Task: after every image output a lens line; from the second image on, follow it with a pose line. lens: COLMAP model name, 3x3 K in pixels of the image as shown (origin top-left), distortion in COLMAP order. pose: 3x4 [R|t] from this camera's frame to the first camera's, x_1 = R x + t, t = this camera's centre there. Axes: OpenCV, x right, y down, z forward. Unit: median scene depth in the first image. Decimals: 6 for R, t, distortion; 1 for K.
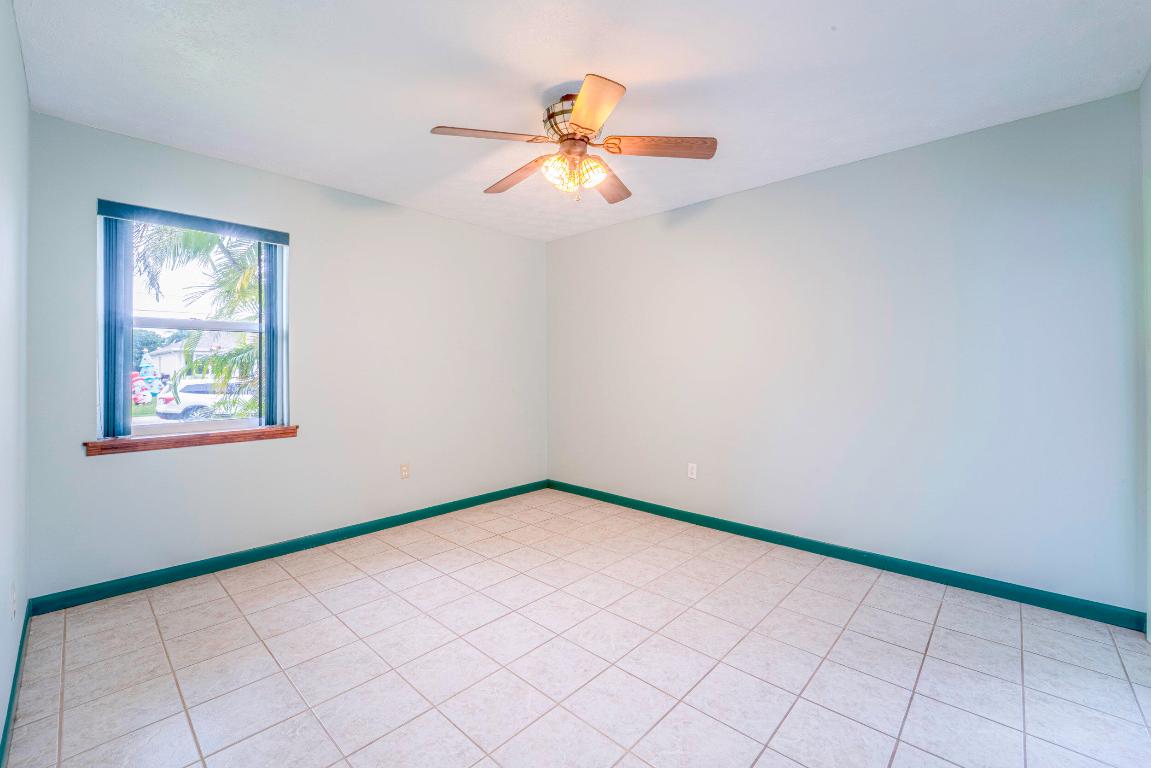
lens RADIAL K [[469.1, 0, 574.4], [0, 469.1, 376.3], [0, 0, 1]] dist [0.001978, -0.000032]
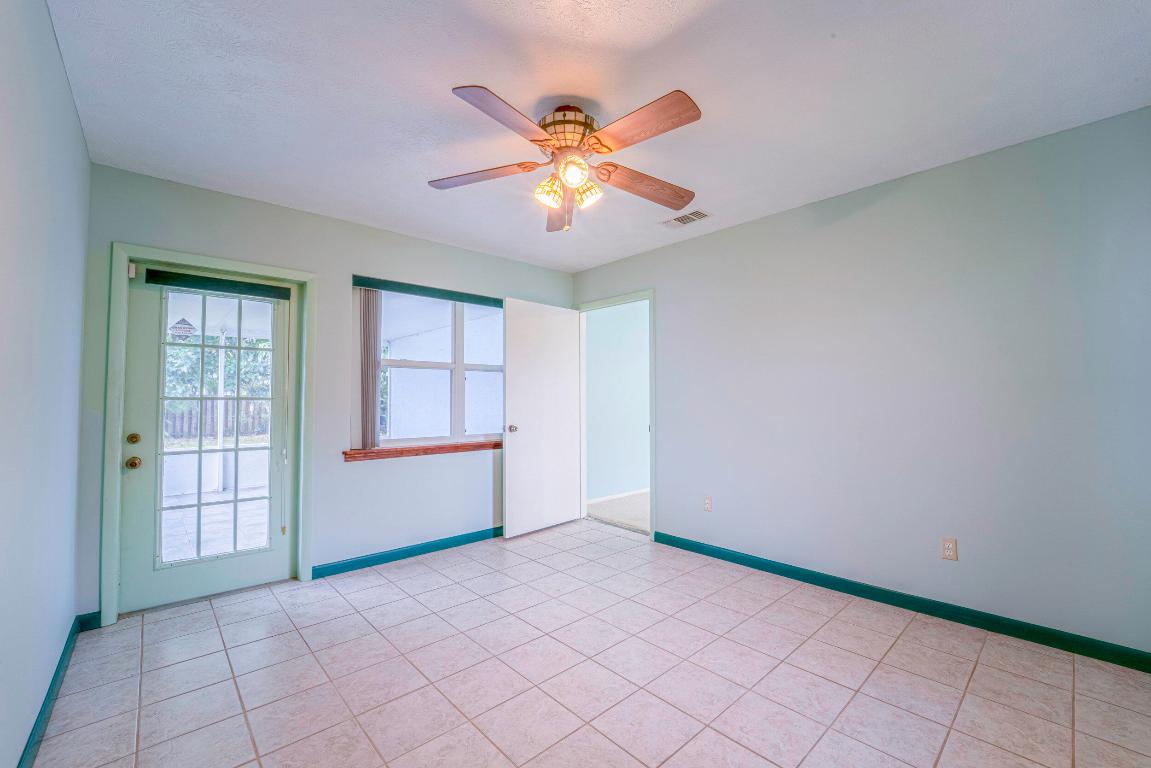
lens RADIAL K [[469.1, 0, 574.4], [0, 469.1, 376.3], [0, 0, 1]] dist [0.001978, -0.000032]
pose [[-0.996779, 0.013012, 0.079130, -0.089108], [0.010232, 0.999320, -0.035437, -0.028981], [-0.079537, -0.034514, -0.996234, 2.026511]]
